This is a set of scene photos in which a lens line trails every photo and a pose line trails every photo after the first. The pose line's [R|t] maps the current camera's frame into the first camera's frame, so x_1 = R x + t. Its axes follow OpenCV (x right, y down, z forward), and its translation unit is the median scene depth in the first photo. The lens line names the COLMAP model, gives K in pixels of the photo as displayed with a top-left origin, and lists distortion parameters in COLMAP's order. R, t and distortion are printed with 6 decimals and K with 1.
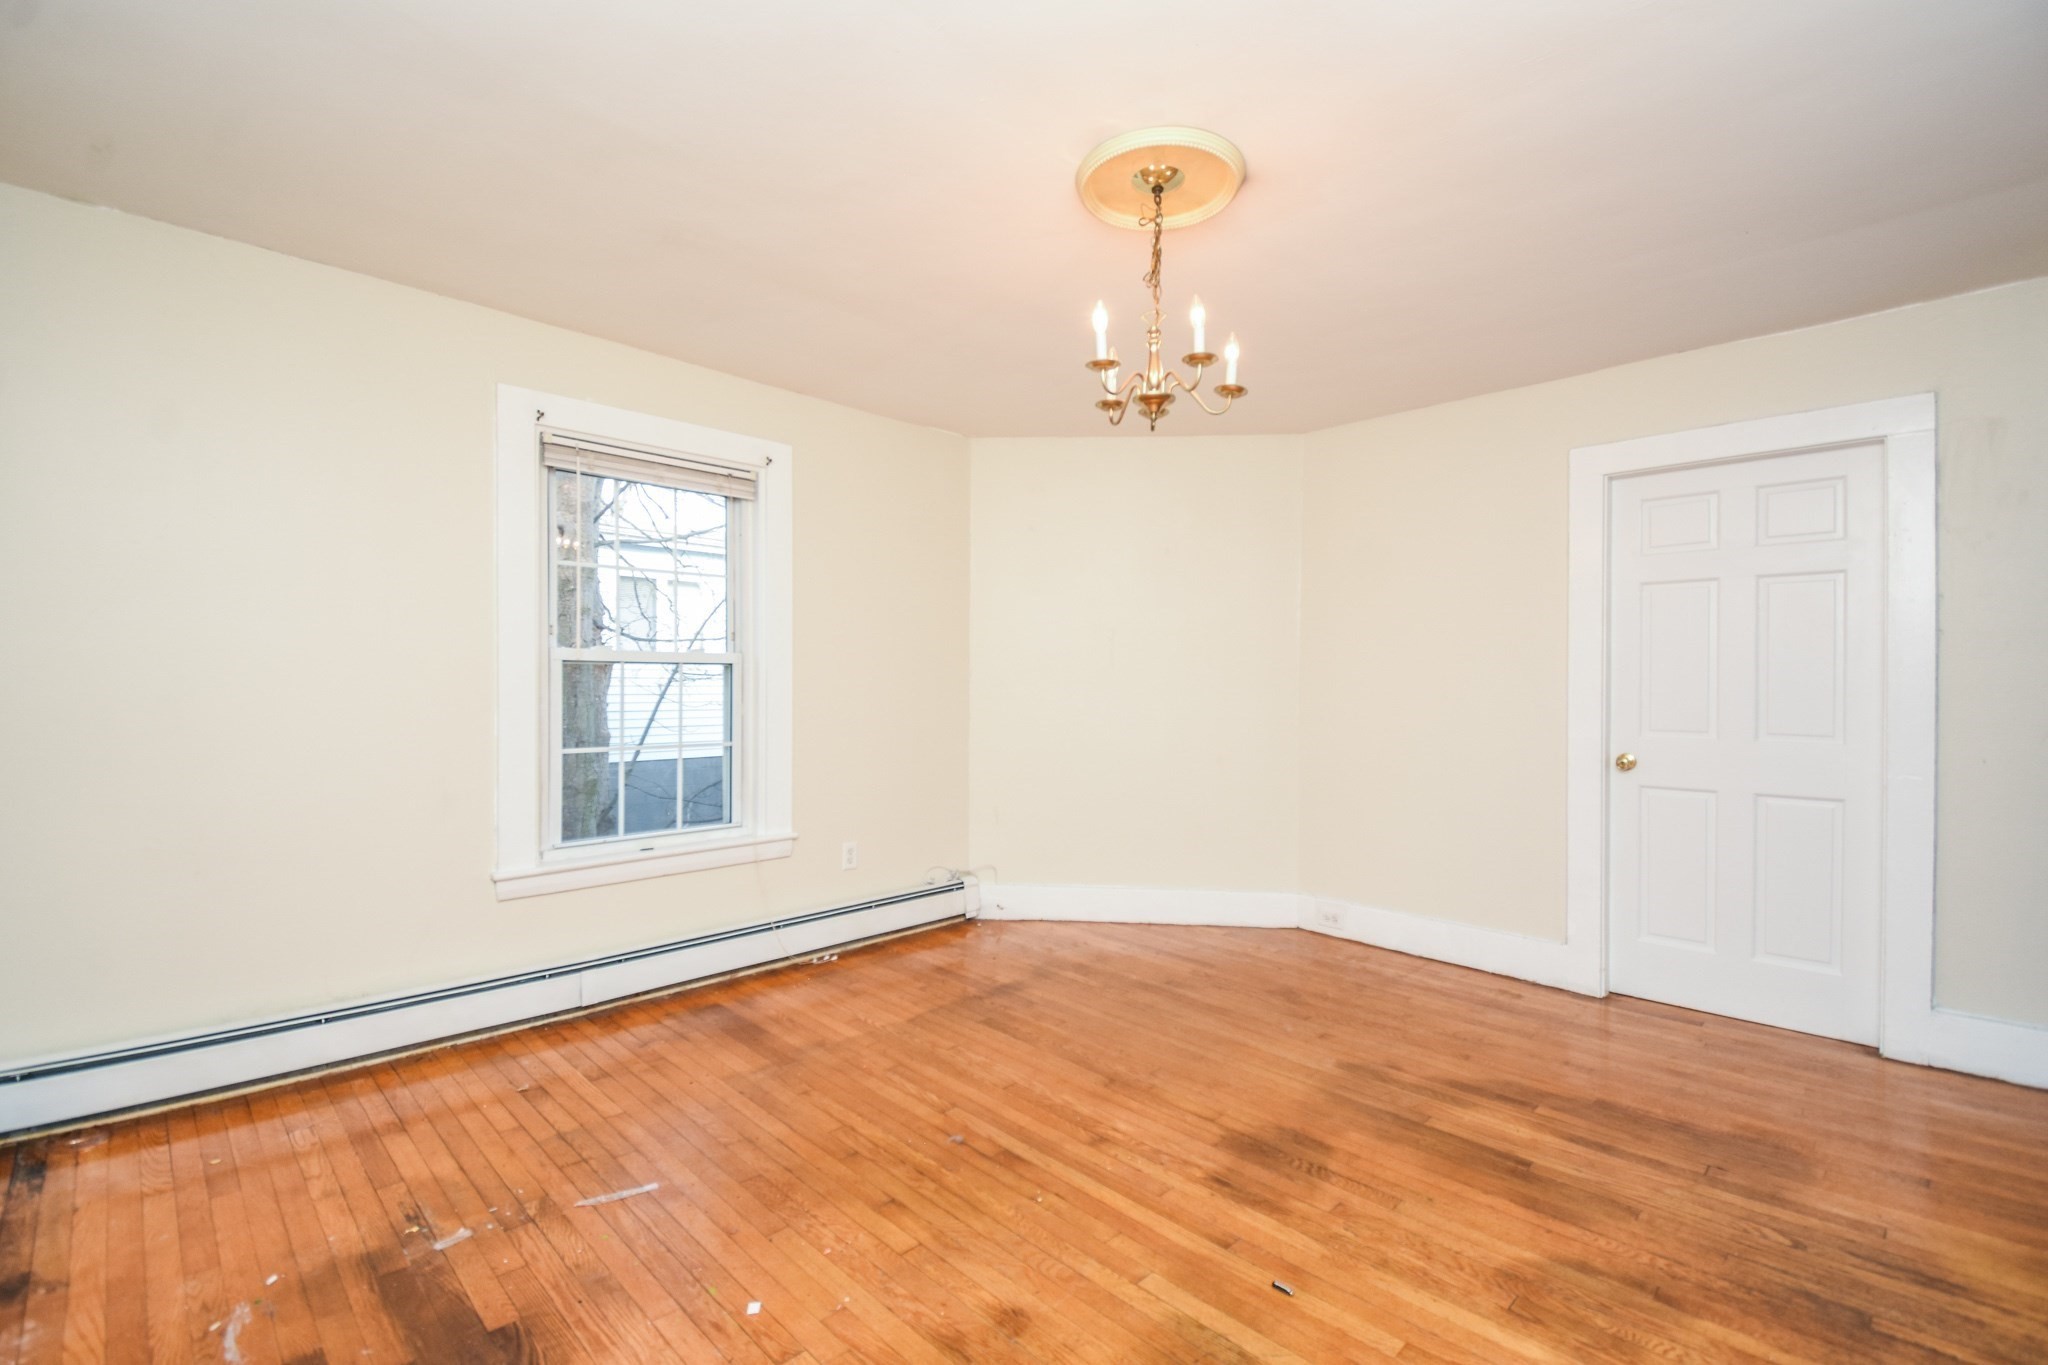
lens RADIAL K [[898.8, 0, 1035.8], [0, 898.8, 684.8], [0, 0, 1]] dist [0.012192, -0.012104]
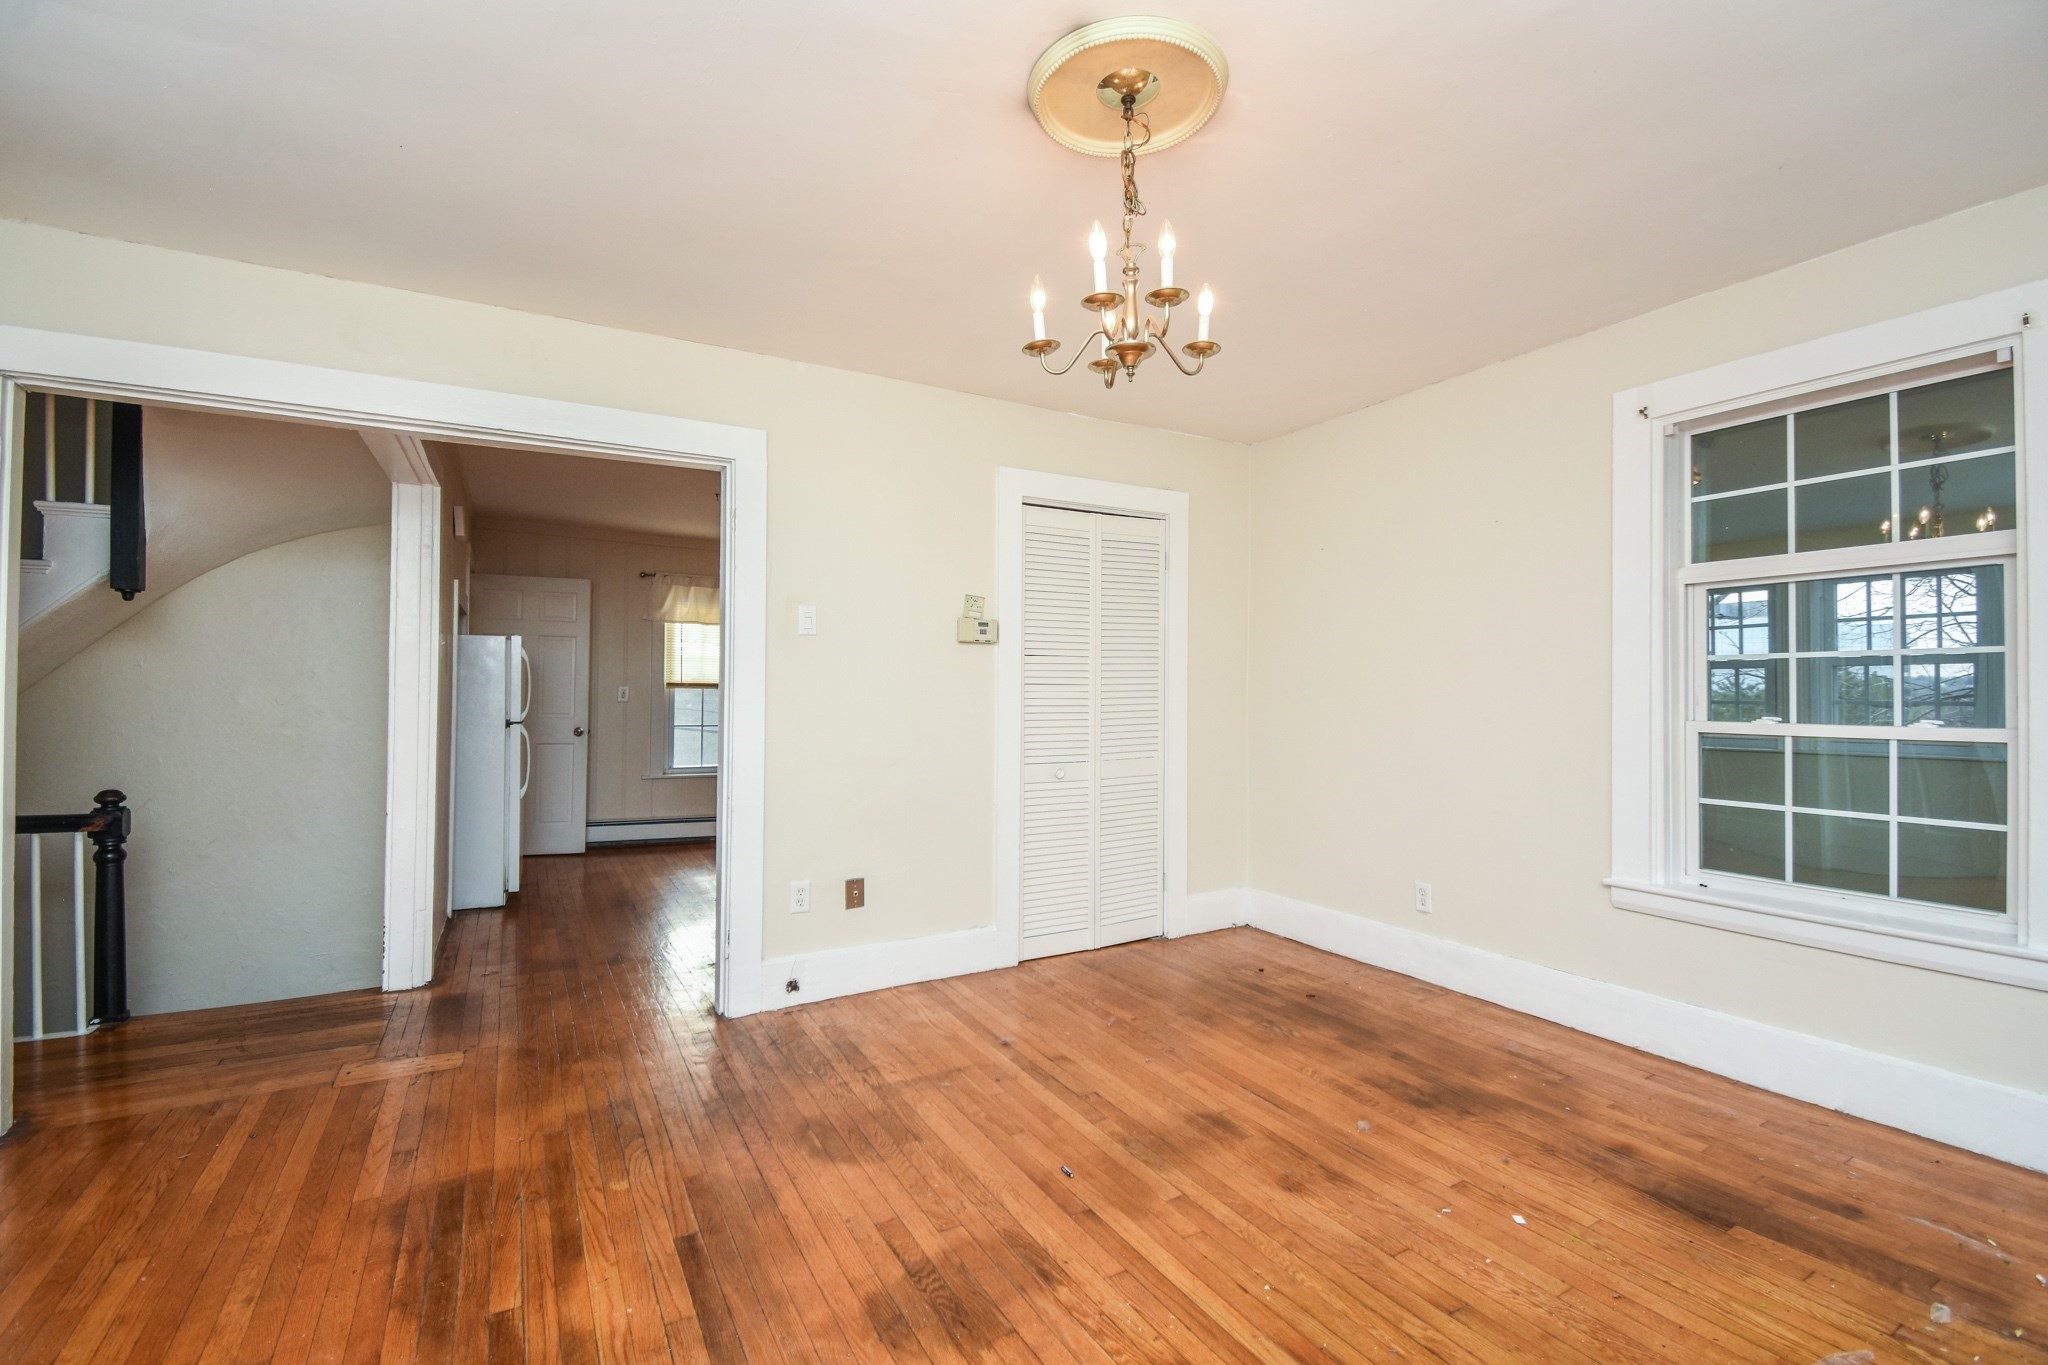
lens RADIAL K [[898.8, 0, 1028.4], [0, 898.8, 679.0], [0, 0, 1]] dist [0.012192, -0.012104]
pose [[-0.964955, -0.005591, 0.262356, 0.001575], [-0.008506, 0.999914, -0.009978, 0.000090], [-0.262278, -0.011860, -0.964919, 1.657182]]
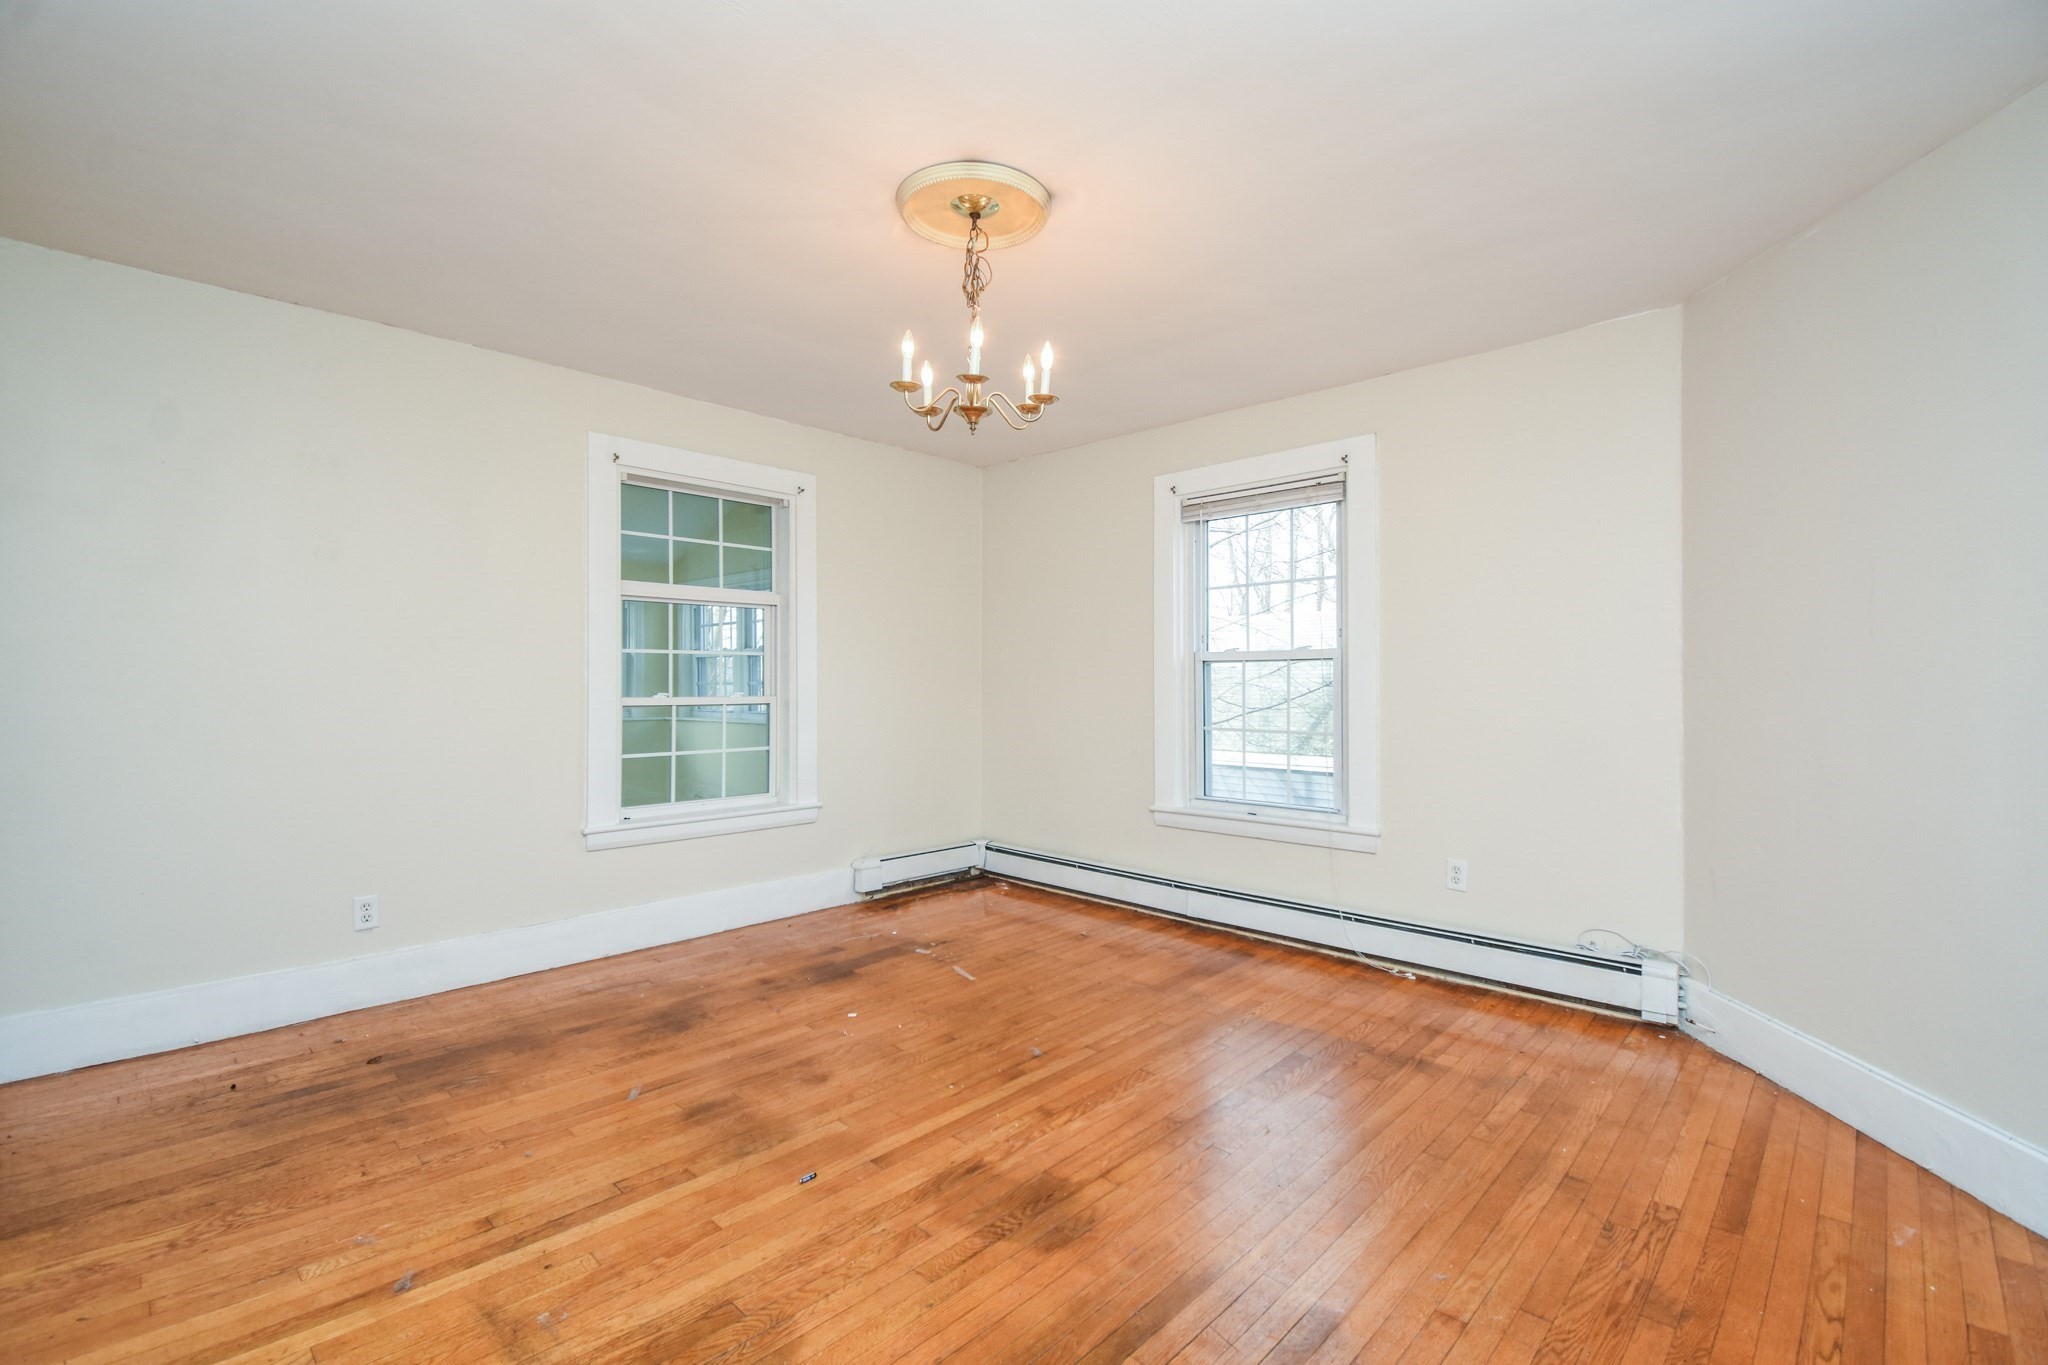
lens RADIAL K [[898.8, 0, 1023.6], [0, 898.8, 687.0], [0, 0, 1]] dist [0.012192, -0.012104]
pose [[0.019380, 0.001376, -0.999811, 1.094312], [-0.003304, 0.999994, 0.001312, 0.013367], [0.999807, 0.003278, 0.019385, 0.937641]]
